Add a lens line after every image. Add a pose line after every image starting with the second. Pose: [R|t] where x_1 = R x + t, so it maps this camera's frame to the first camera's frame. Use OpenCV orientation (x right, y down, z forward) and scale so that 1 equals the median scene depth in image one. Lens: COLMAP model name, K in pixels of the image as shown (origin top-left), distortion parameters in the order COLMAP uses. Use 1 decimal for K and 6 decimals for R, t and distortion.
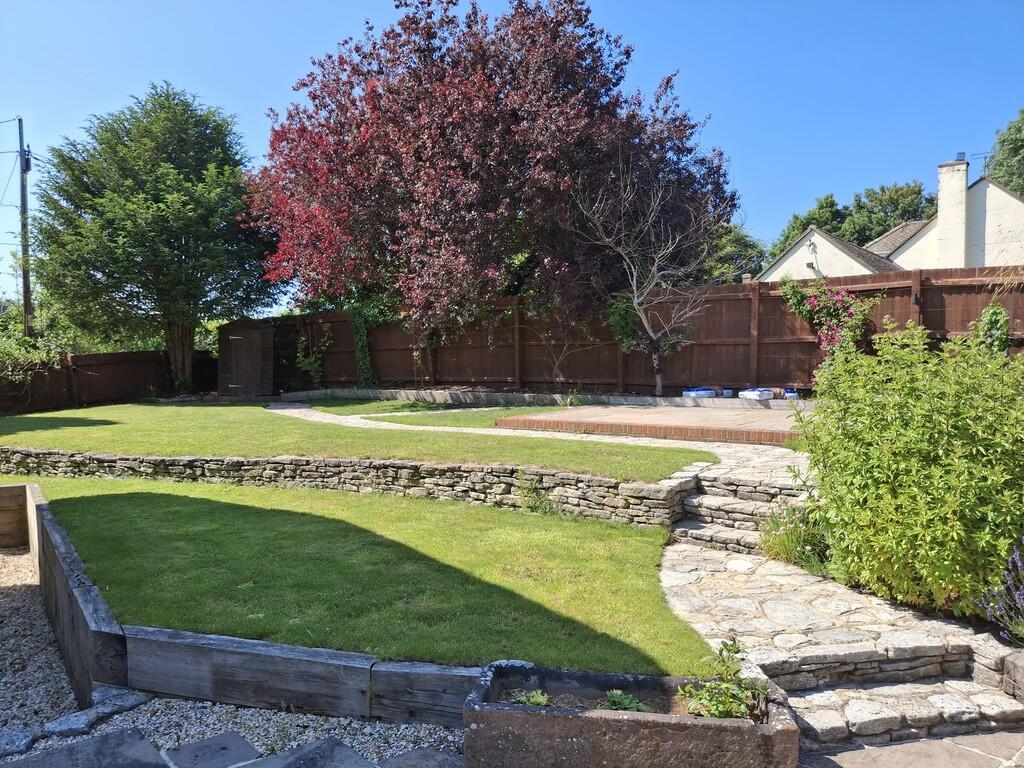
lens RADIAL K [[755.0, 0, 513.4], [0, 755.0, 398.4], [0, 0, 1]] dist [0.078966, -0.159376]
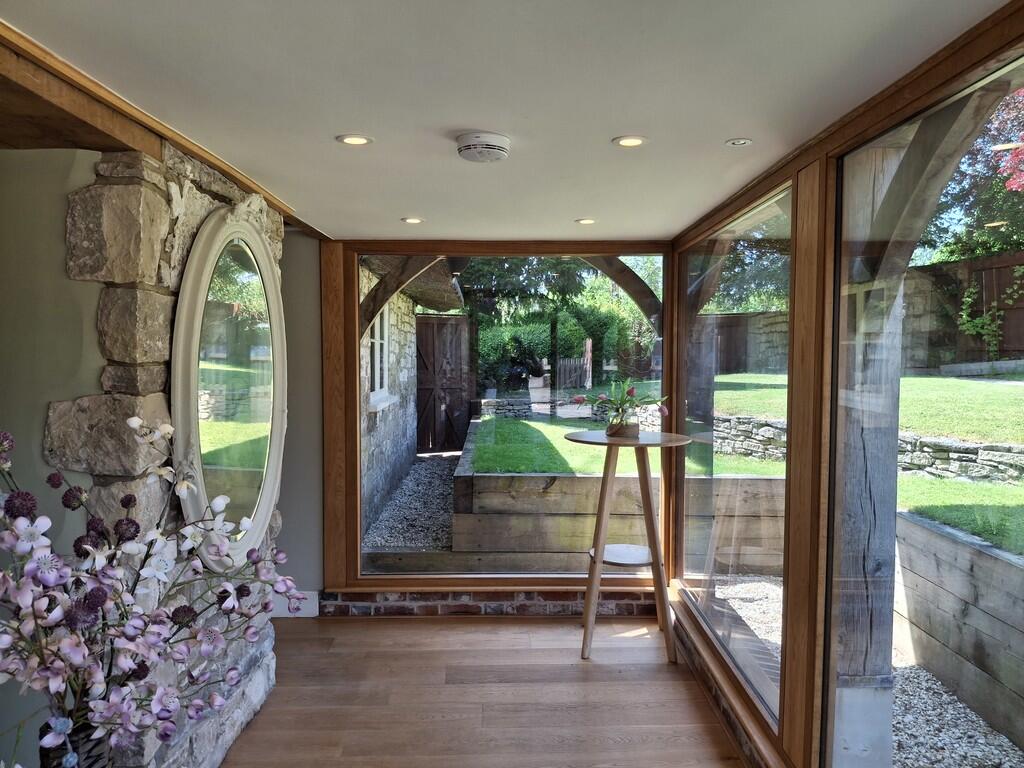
lens RADIAL K [[755.0, 0, 513.4], [0, 755.0, 398.4], [0, 0, 1]] dist [0.078966, -0.159376]
pose [[0.816668, 0.040656, -0.575673, -0.440031], [-0.030674, 0.999163, 0.027050, 0.036262], [0.576291, -0.004433, 0.817232, 0.326819]]
